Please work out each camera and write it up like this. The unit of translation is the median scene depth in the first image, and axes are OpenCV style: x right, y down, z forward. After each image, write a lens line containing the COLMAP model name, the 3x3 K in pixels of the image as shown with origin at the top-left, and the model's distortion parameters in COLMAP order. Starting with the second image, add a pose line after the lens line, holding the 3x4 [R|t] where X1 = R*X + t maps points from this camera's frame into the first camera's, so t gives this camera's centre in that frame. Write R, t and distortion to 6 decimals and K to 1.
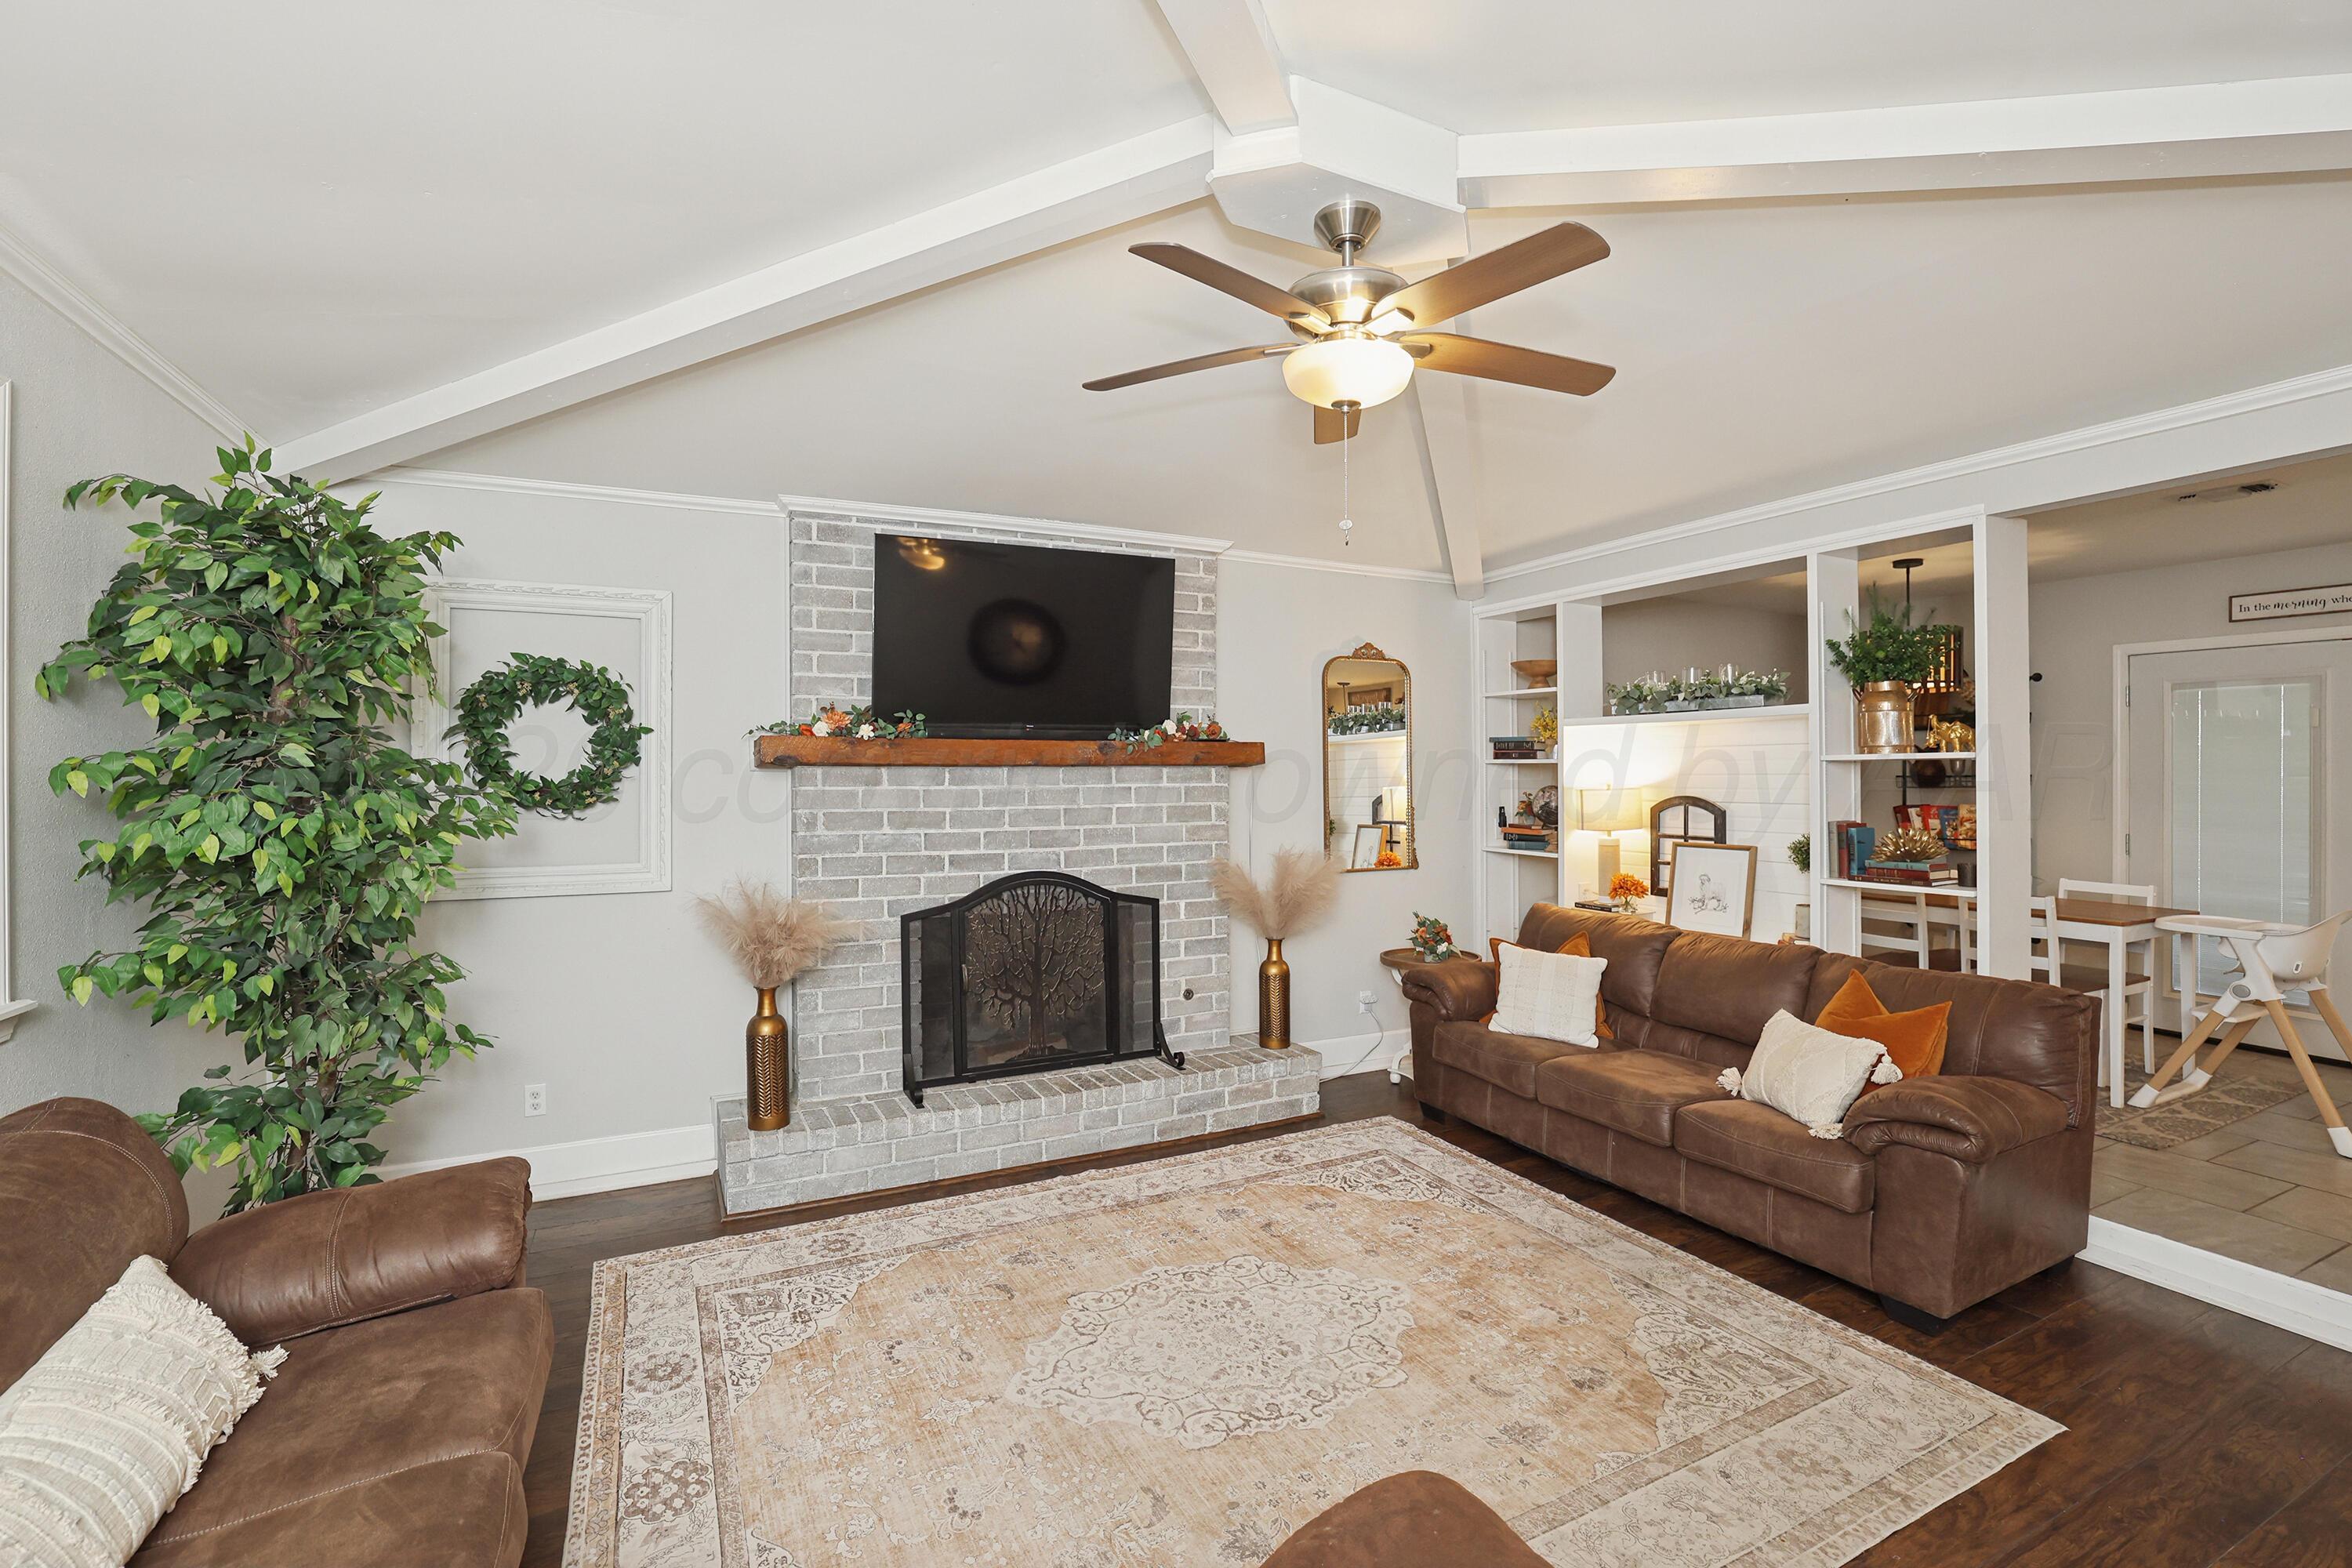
lens RADIAL K [[1026.6, 0, 1150.7], [0, 1026.6, 780.8], [0, 0, 1]] dist [-0.046250, 0.014954]
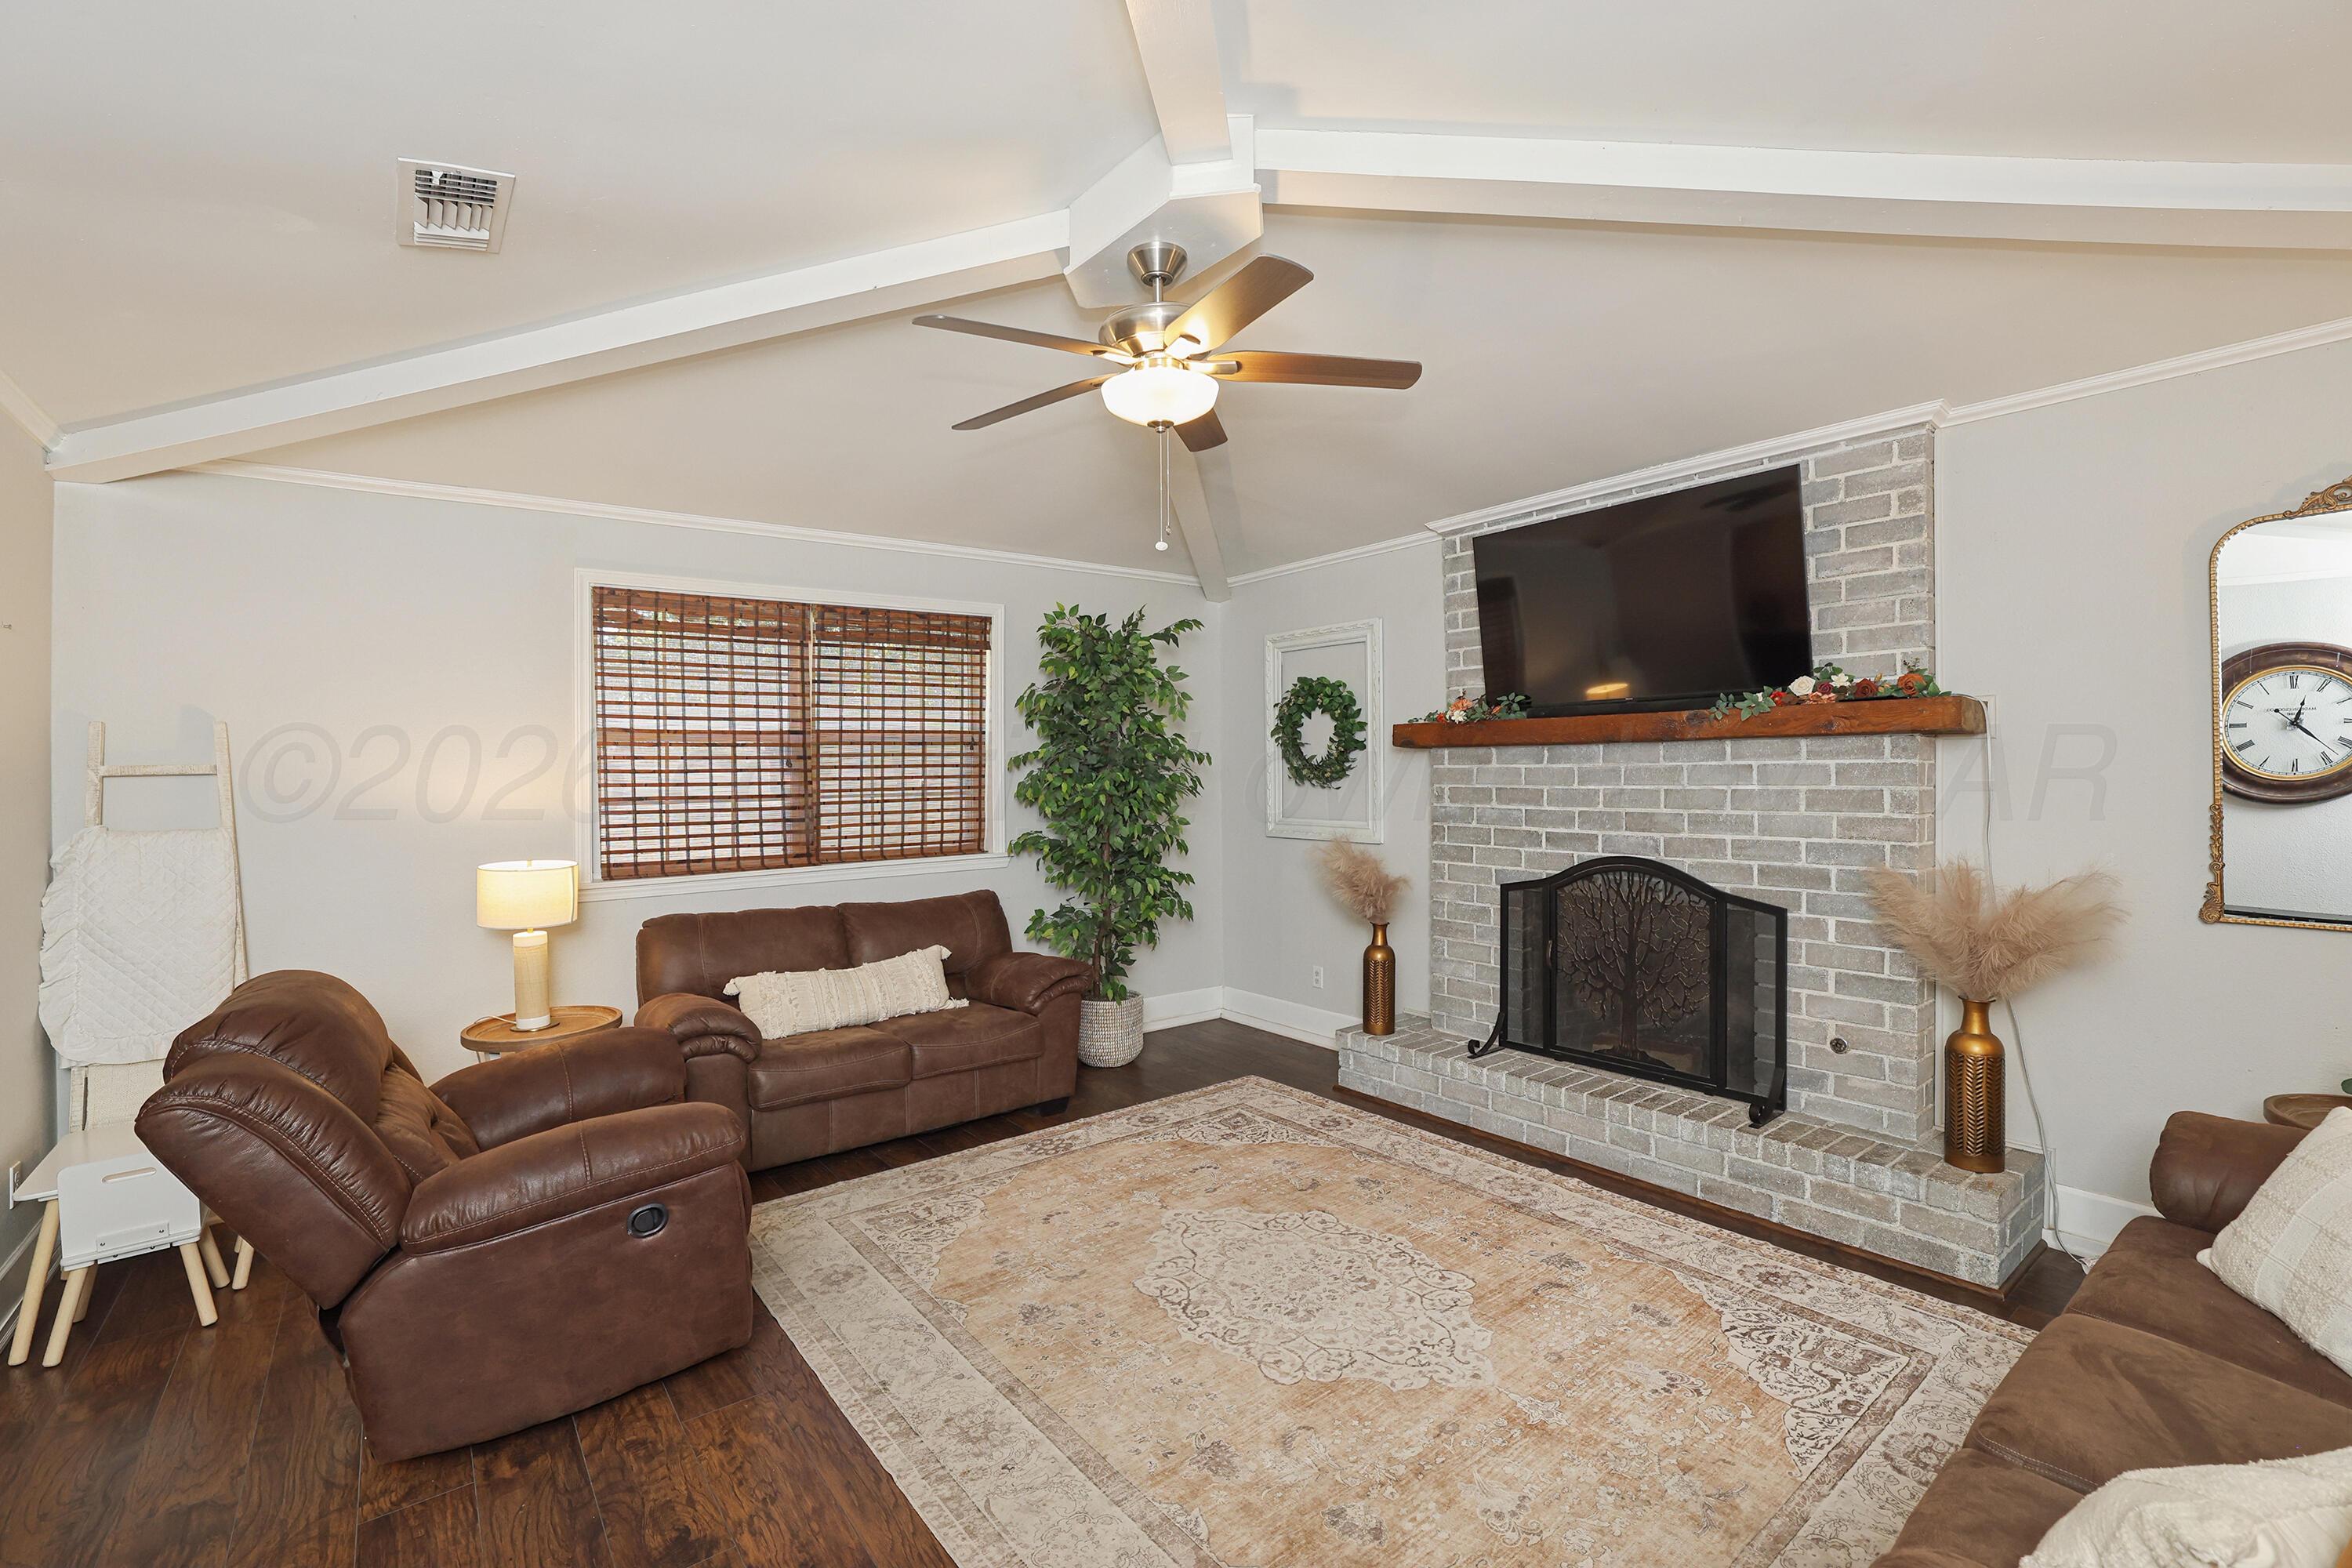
lens RADIAL K [[1026.6, 0, 1201.2], [0, 1026.6, 767.6], [0, 0, 1]] dist [-0.046250, 0.014954]
pose [[0.215832, 0.000637, -0.976430, 0.733390], [0.008187, 0.999963, 0.002462, 0.003093], [0.976396, -0.008525, 0.215819, 0.452283]]
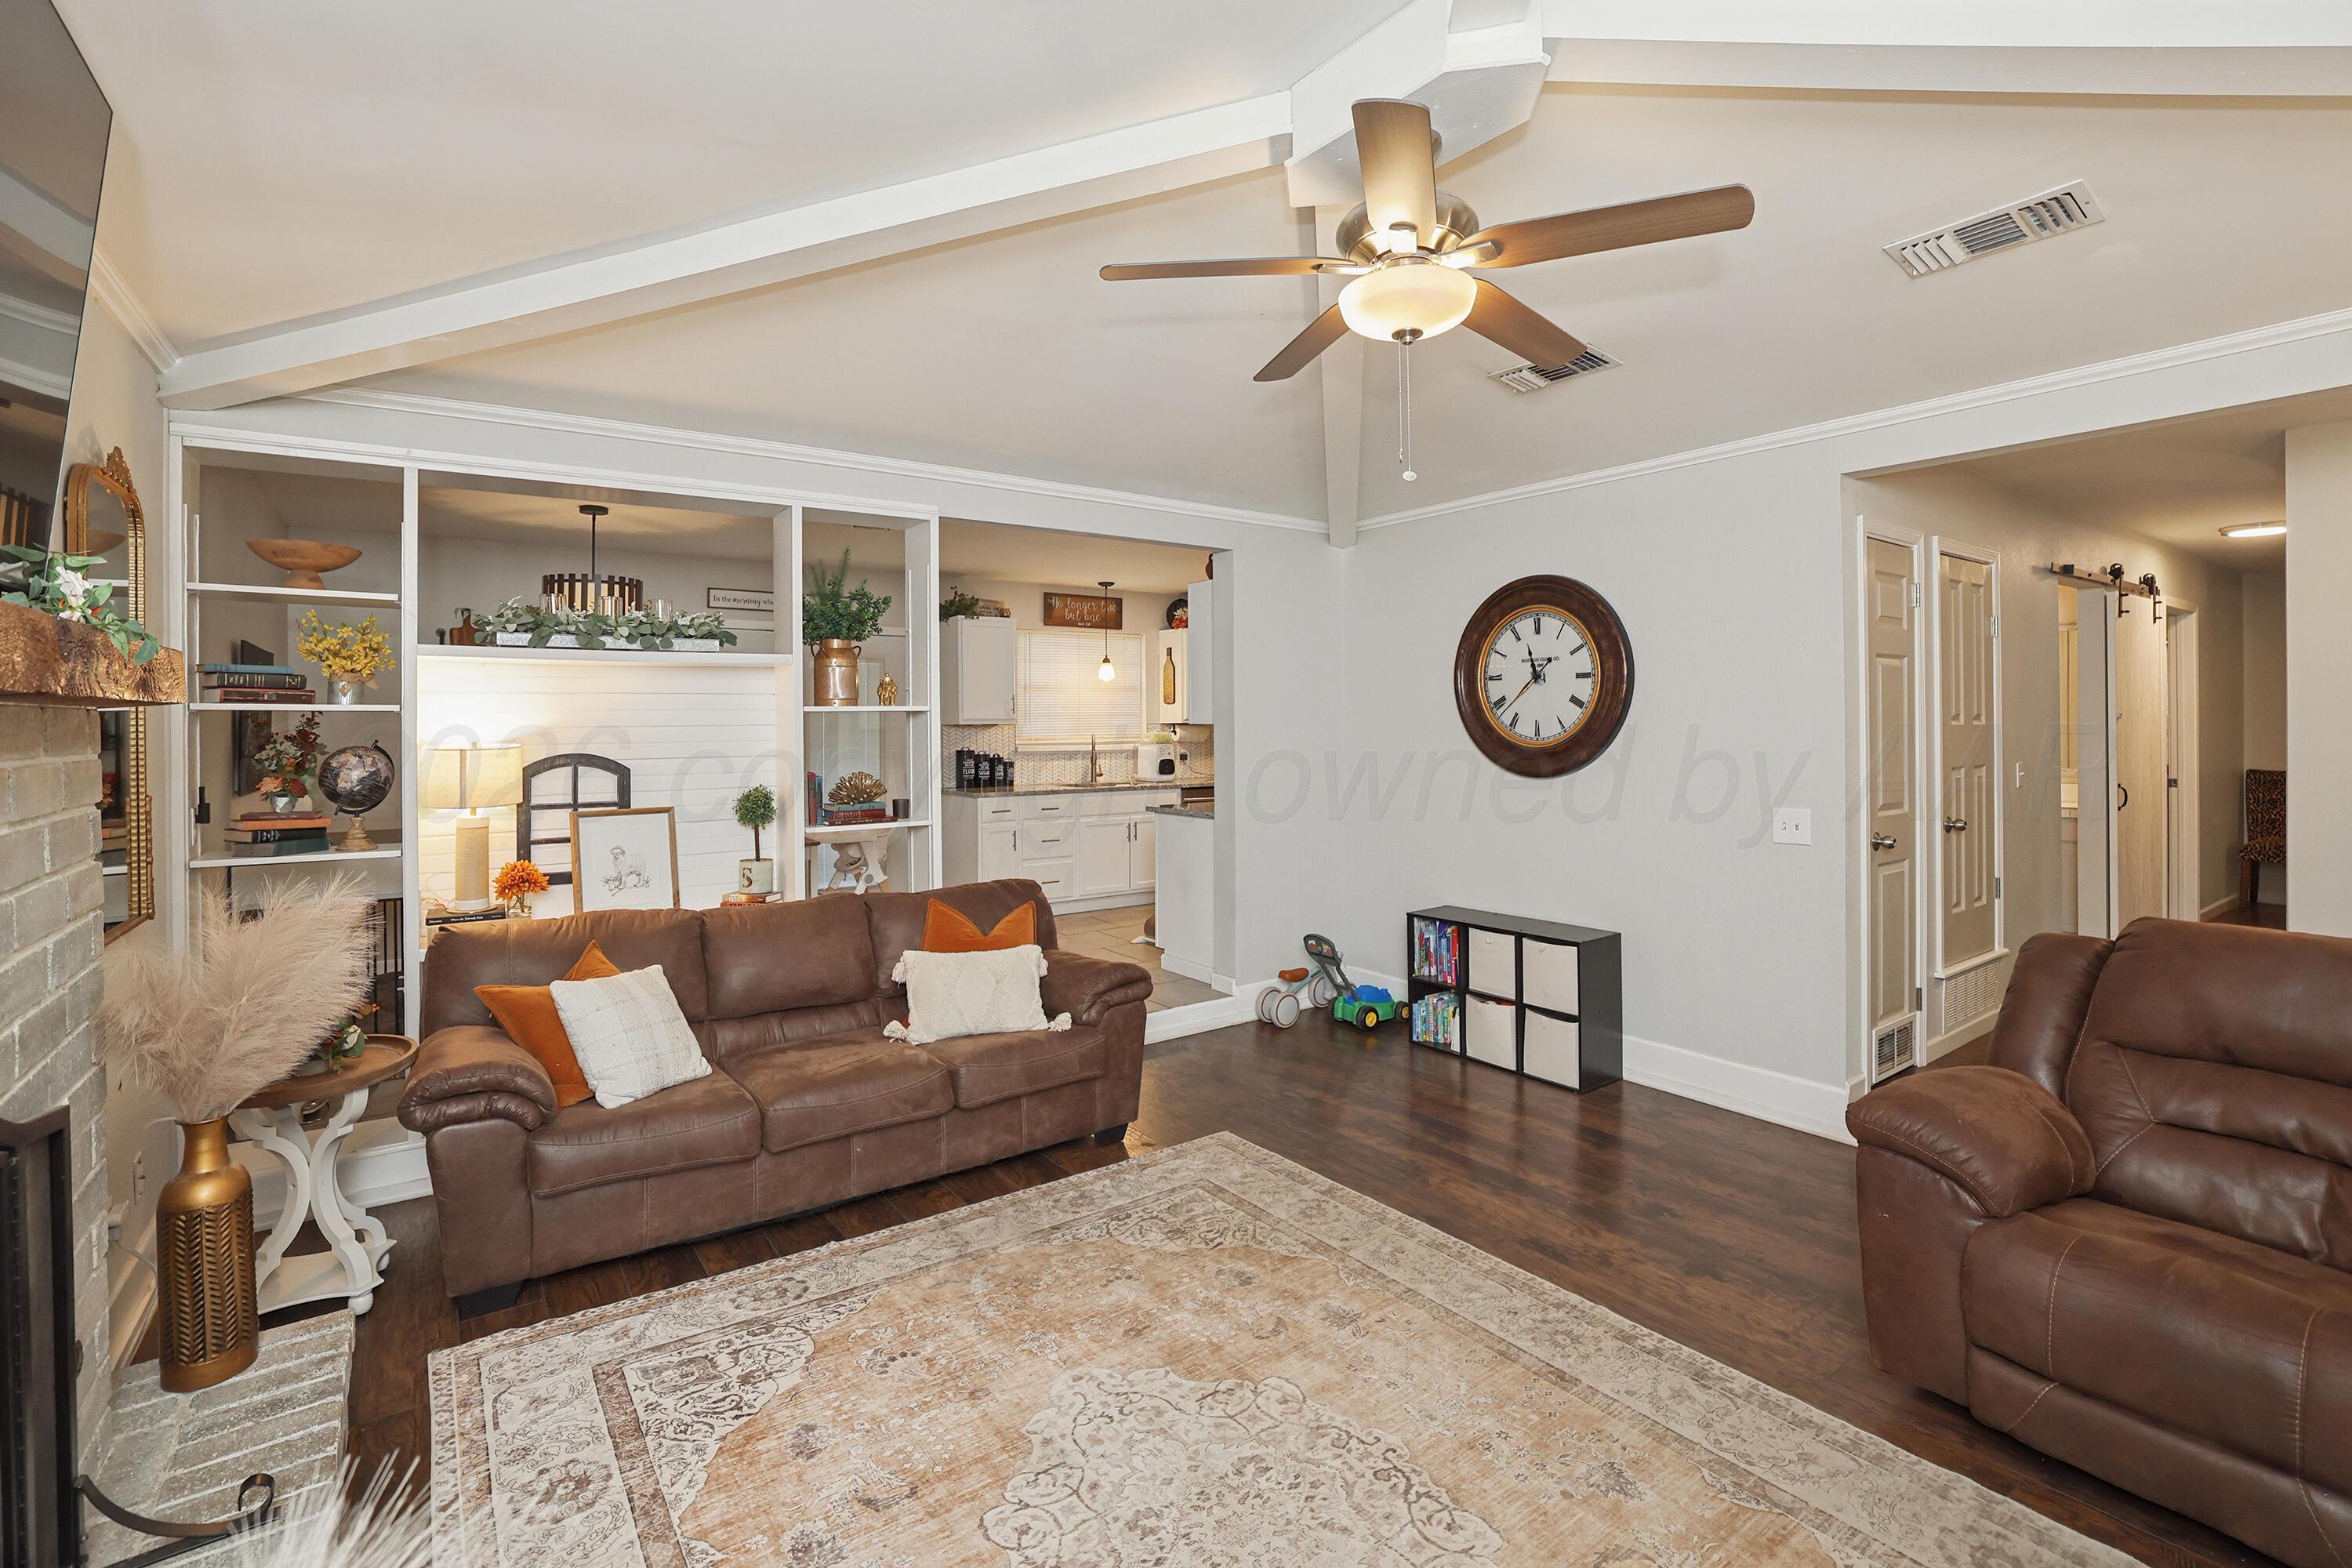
lens RADIAL K [[1026.6, 0, 1193.5], [0, 1026.6, 728.2], [0, 0, 1]] dist [-0.046250, 0.014954]
pose [[-0.167697, -0.003147, 0.985834, -0.403669], [0.009418, 0.999944, 0.004794, -0.005402], [-0.985794, 0.010089, -0.167658, 0.769126]]
